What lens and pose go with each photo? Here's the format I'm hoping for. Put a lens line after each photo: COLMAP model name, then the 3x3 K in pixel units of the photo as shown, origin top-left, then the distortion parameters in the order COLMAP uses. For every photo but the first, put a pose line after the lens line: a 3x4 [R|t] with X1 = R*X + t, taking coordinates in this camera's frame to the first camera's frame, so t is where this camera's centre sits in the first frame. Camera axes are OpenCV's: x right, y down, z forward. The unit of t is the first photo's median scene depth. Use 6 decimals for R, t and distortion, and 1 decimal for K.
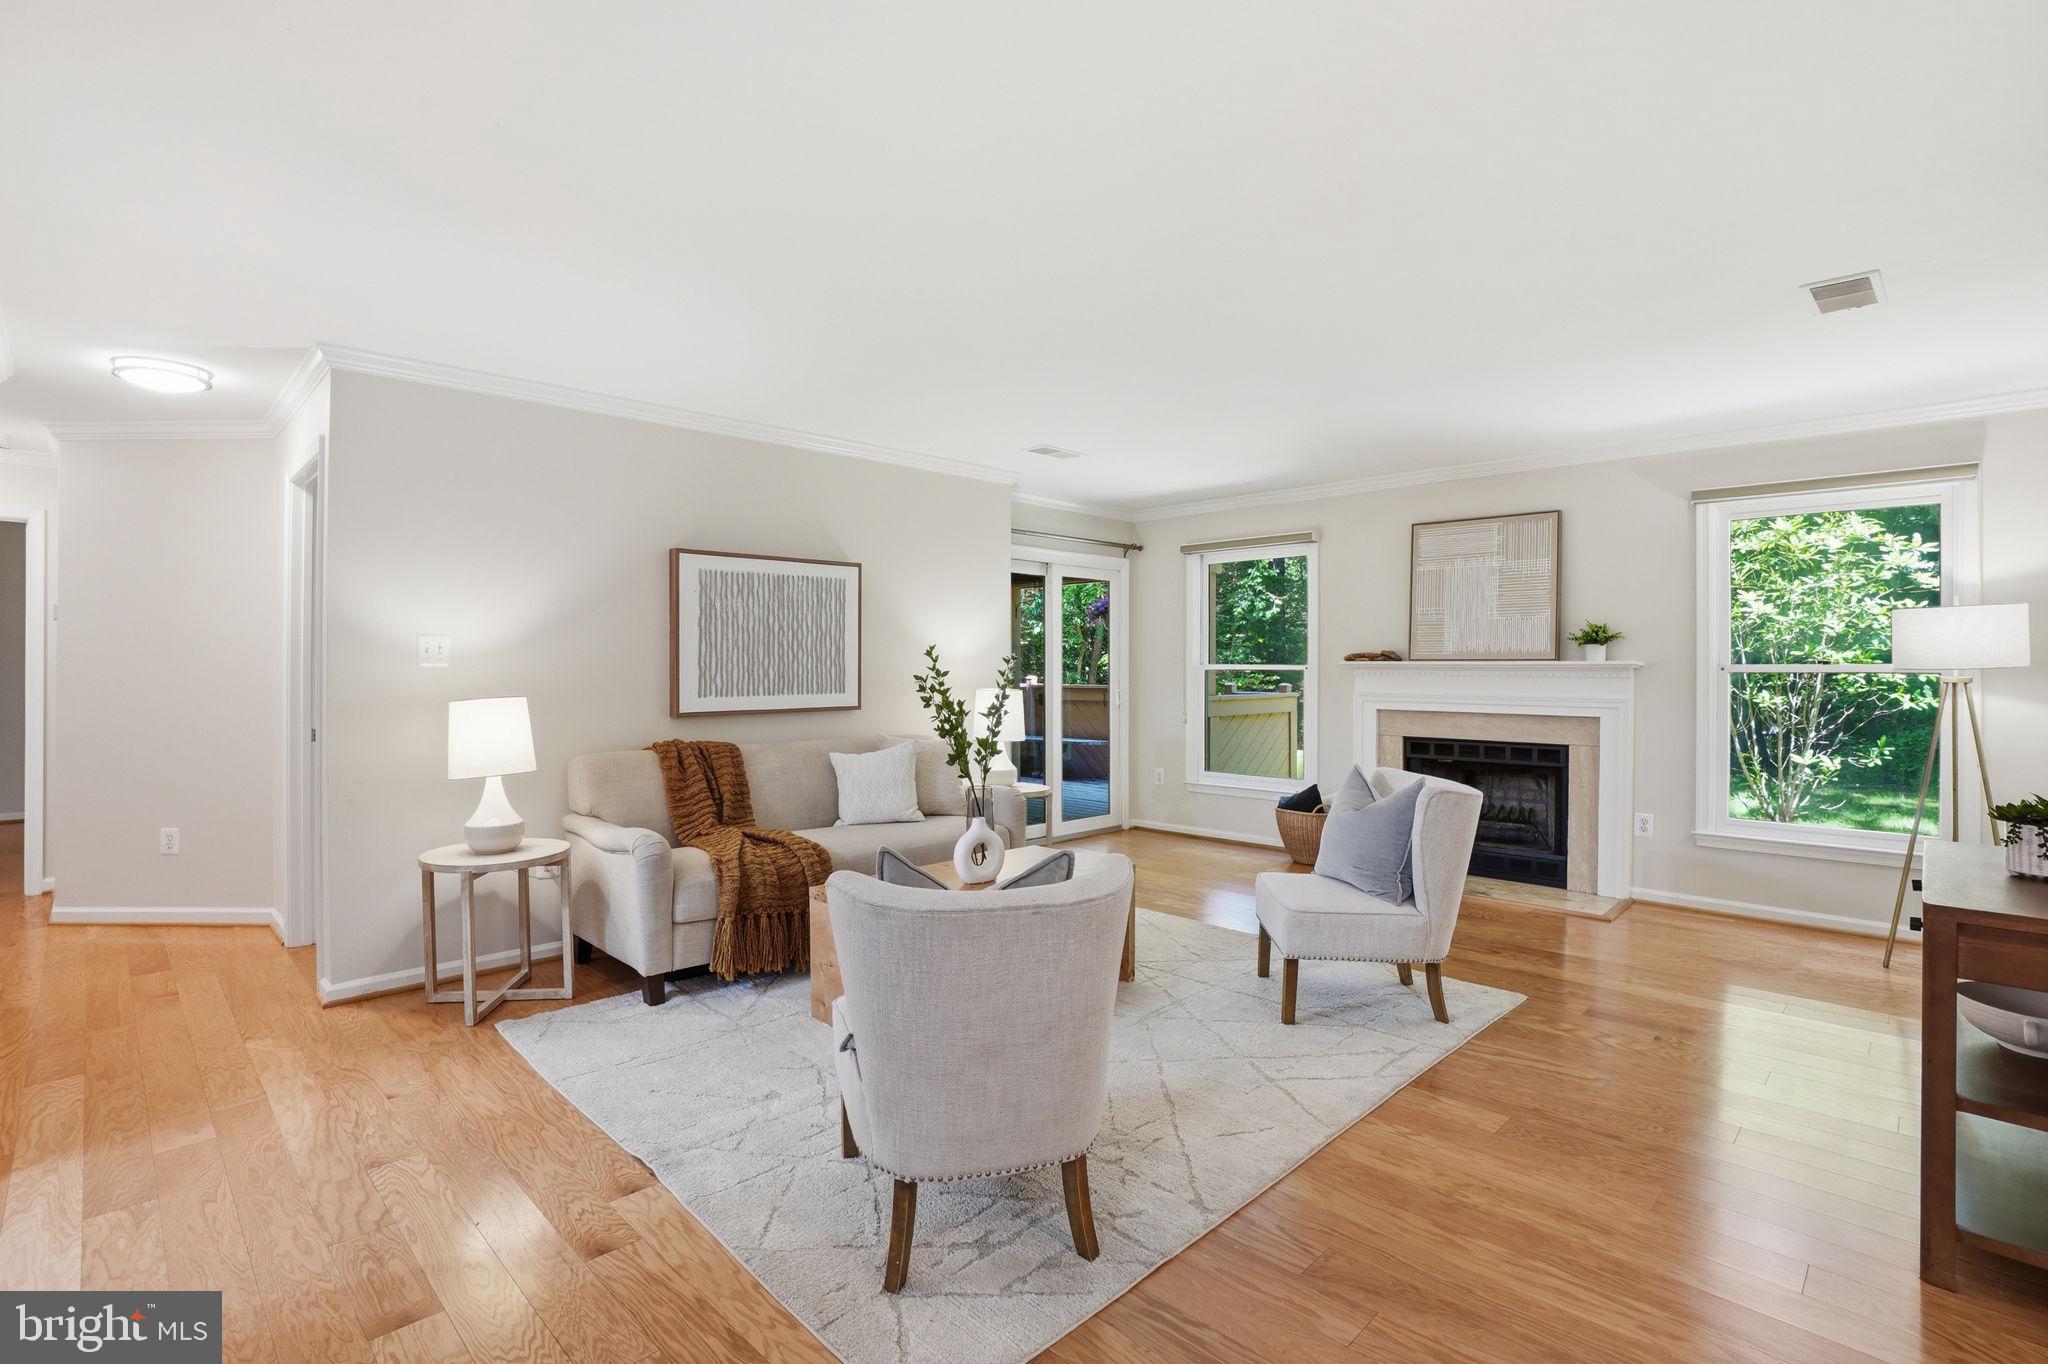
lens RADIAL K [[934.8, 0, 1015.7], [0, 934.8, 693.2], [0, 0, 1]] dist [-0.031186, 0.003896]
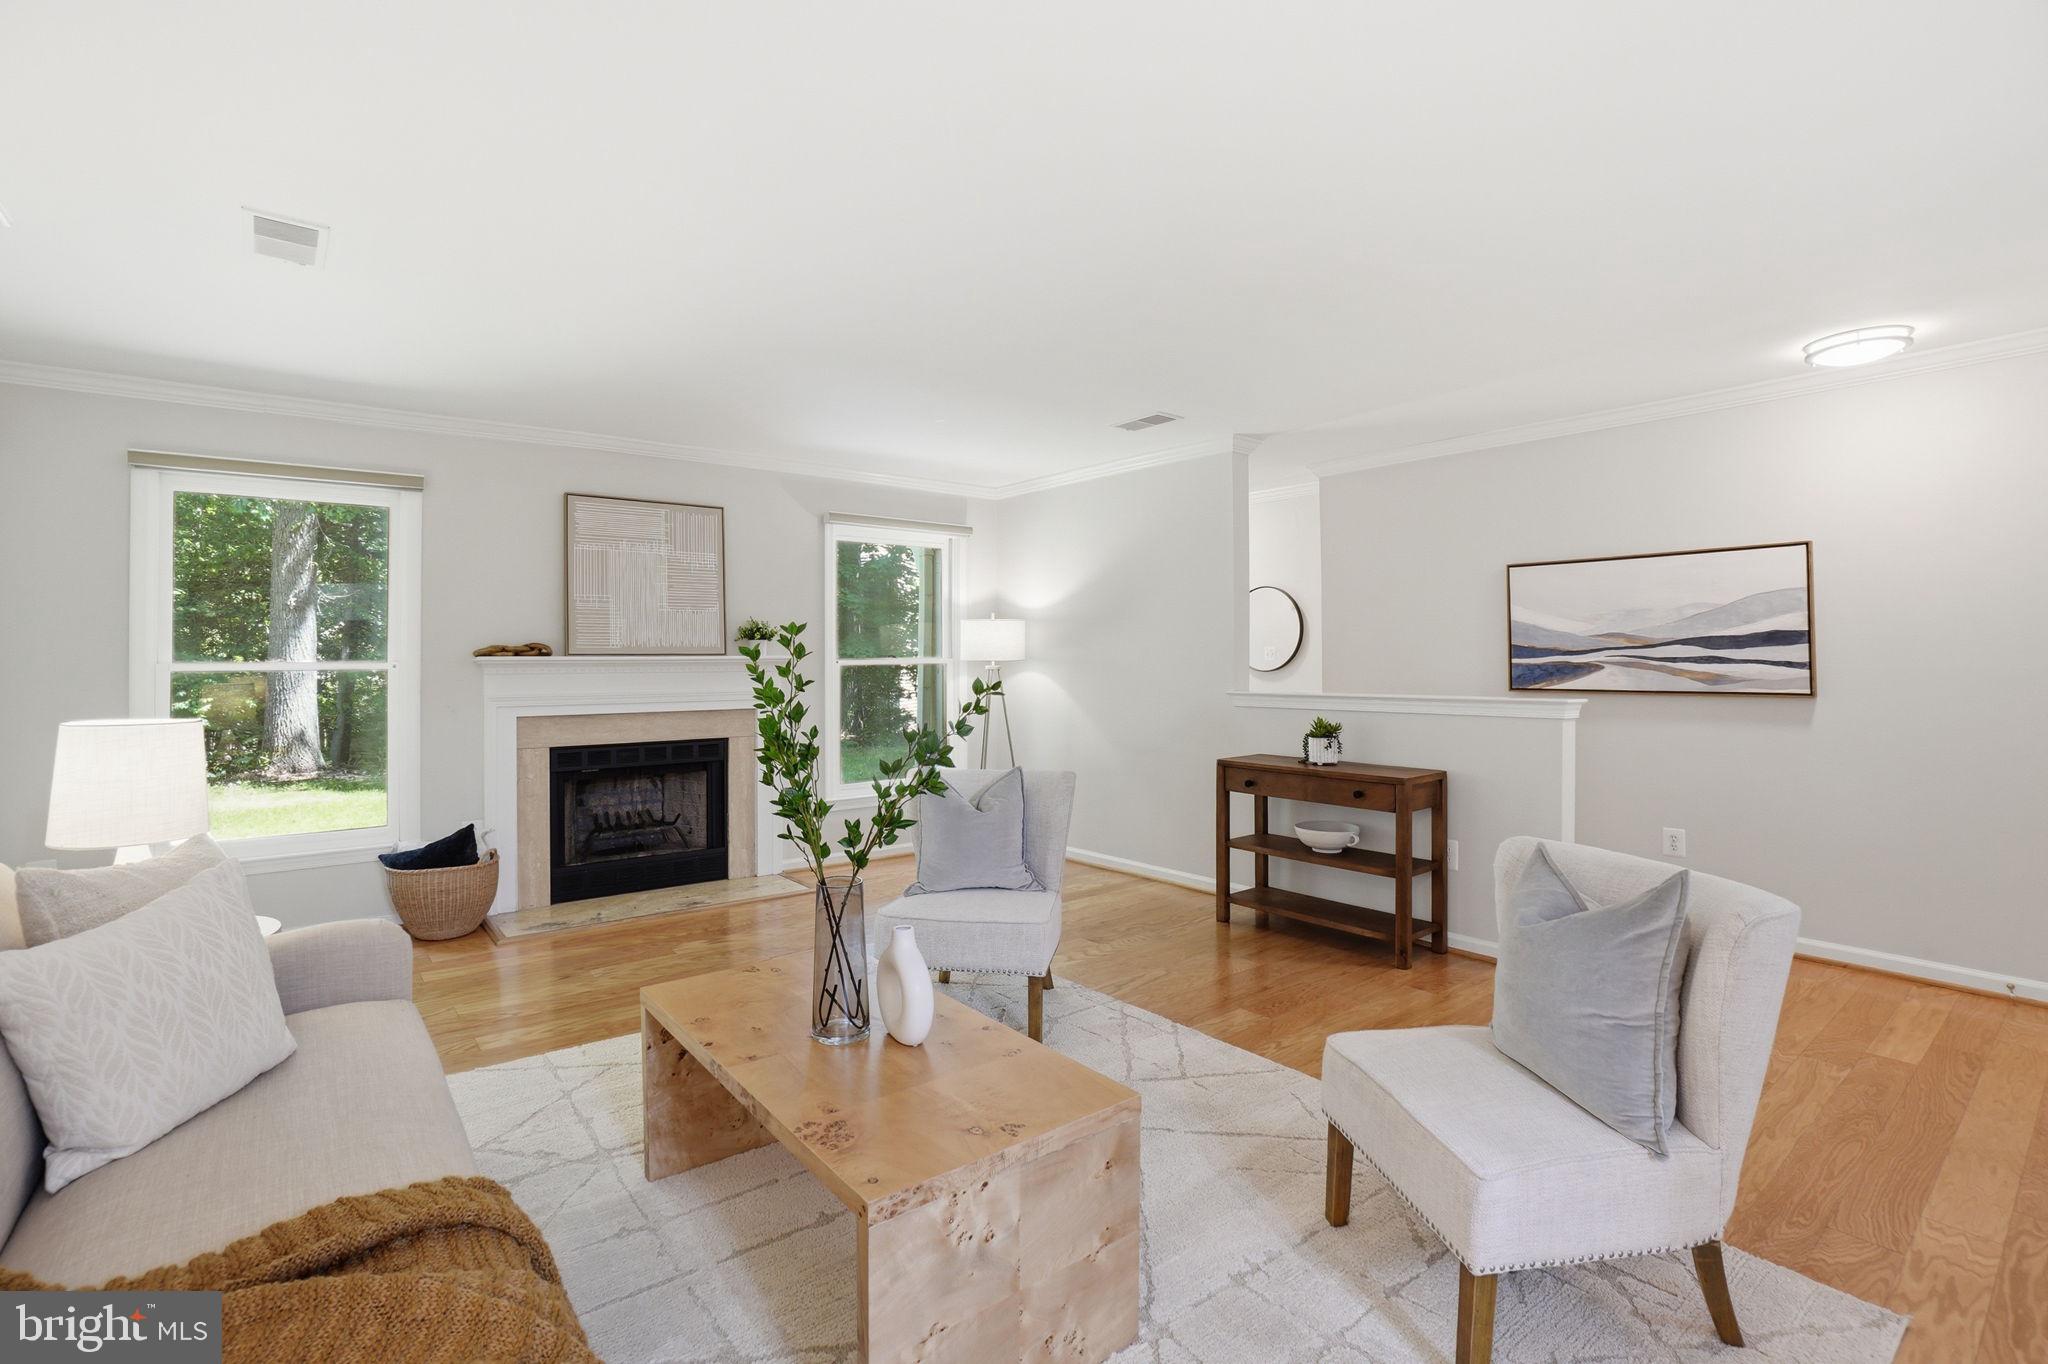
lens RADIAL K [[934.8, 0, 1016.2], [0, 934.8, 652.1], [0, 0, 1]] dist [-0.031186, 0.003896]
pose [[0.120562, 0.005688, 0.992690, -0.387488], [0.032778, 0.999416, -0.009708, -0.018470], [-0.992165, 0.033709, 0.120305, 0.551253]]
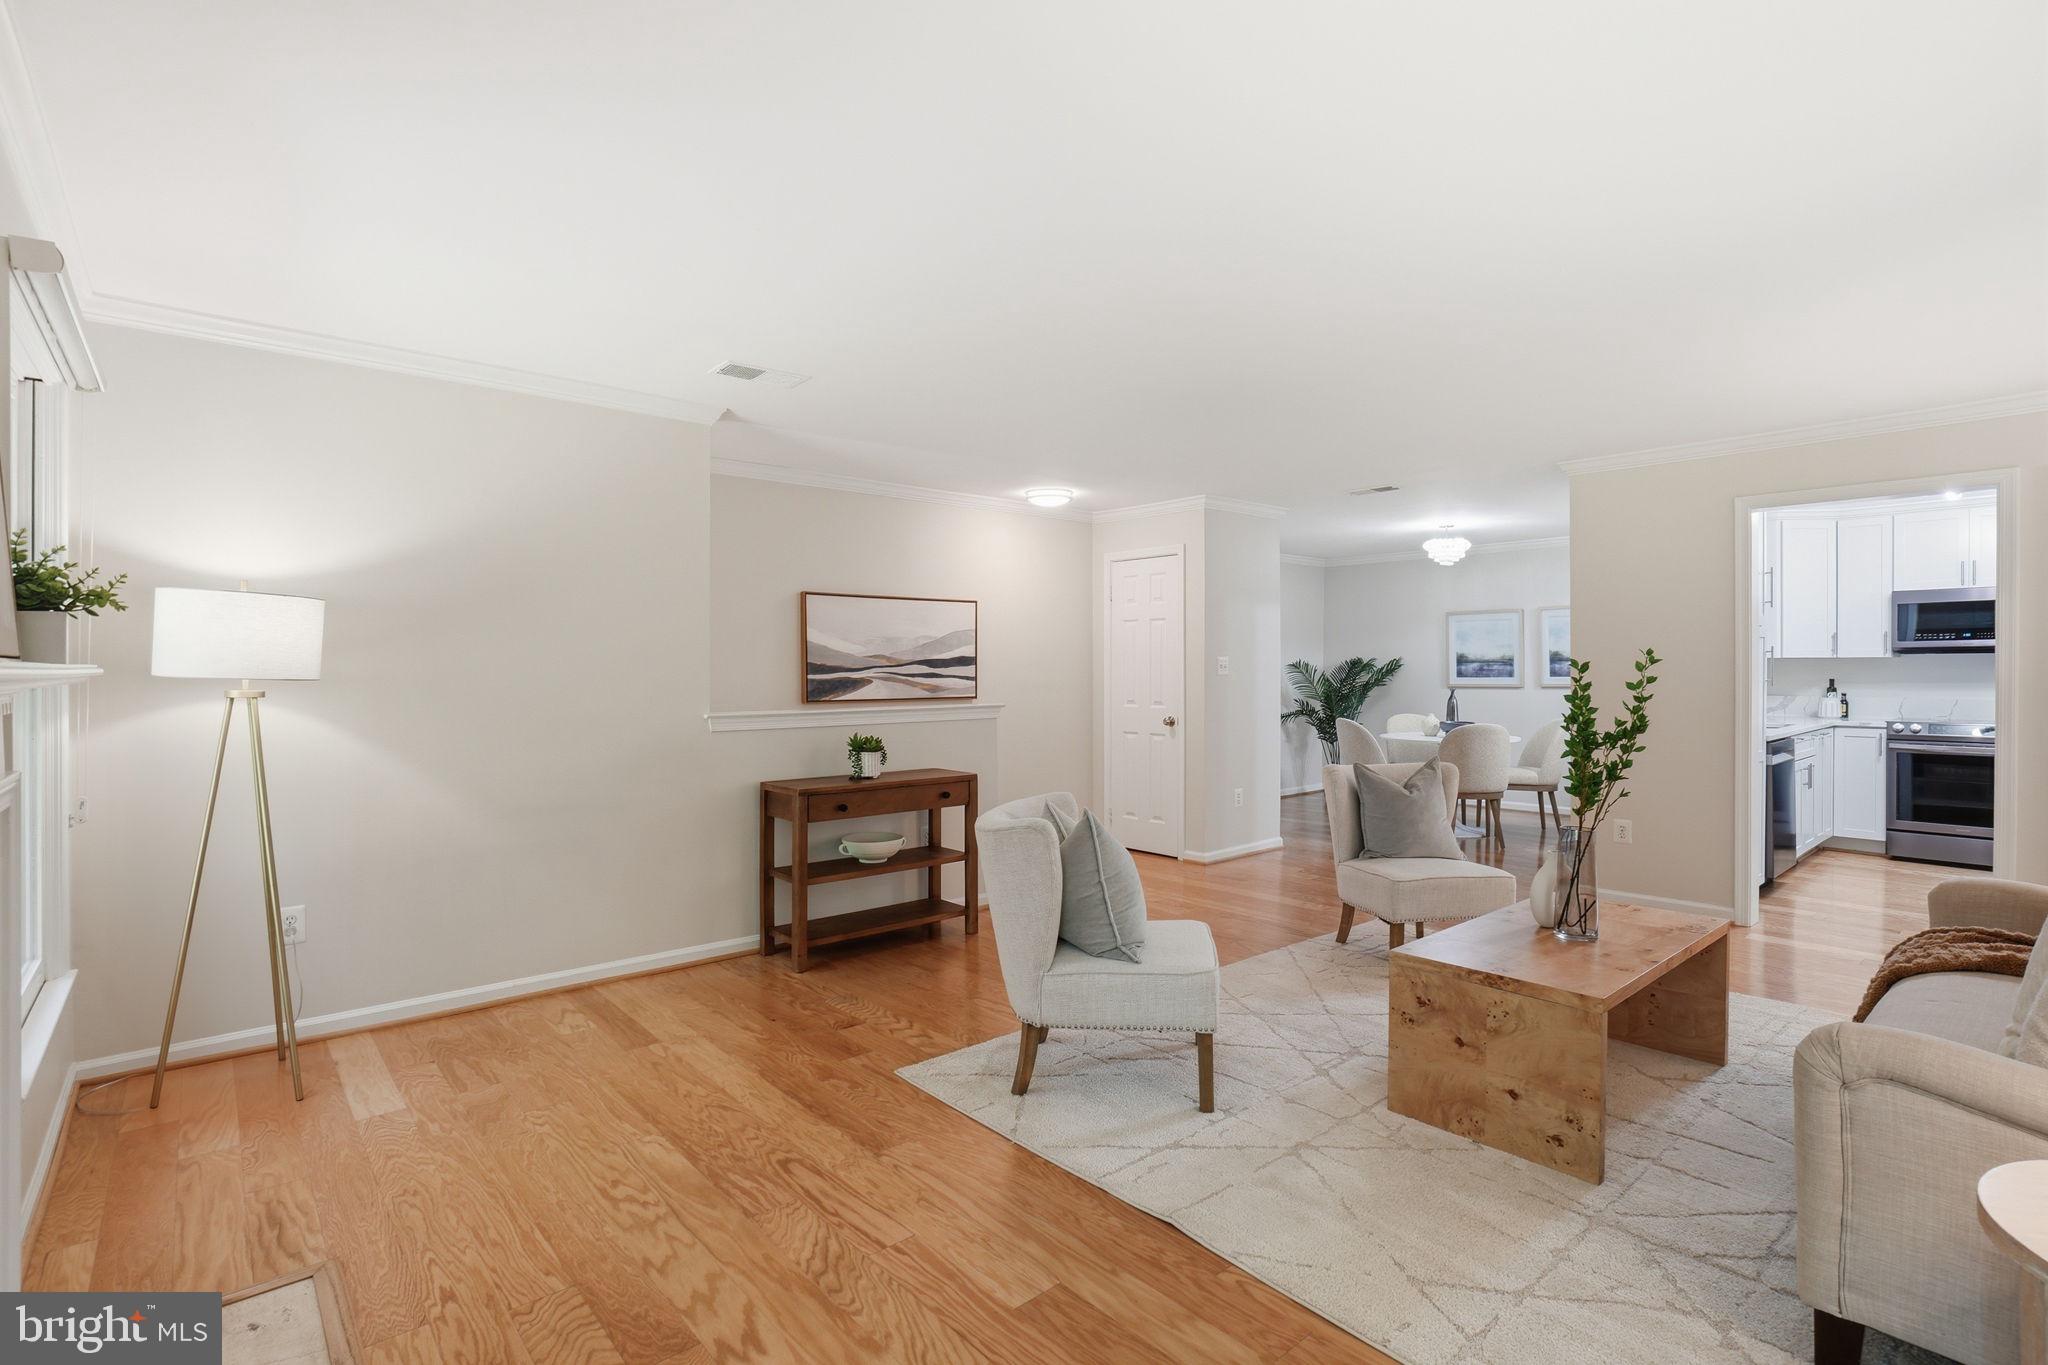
lens RADIAL K [[934.8, 0, 1065.9], [0, 934.8, 686.2], [0, 0, 1]] dist [-0.031186, 0.003896]
pose [[-0.996972, 0.001245, 0.077755, 0.205936], [0.004595, 0.999068, 0.042918, -0.035458], [-0.077629, 0.043145, -0.996048, 1.189032]]
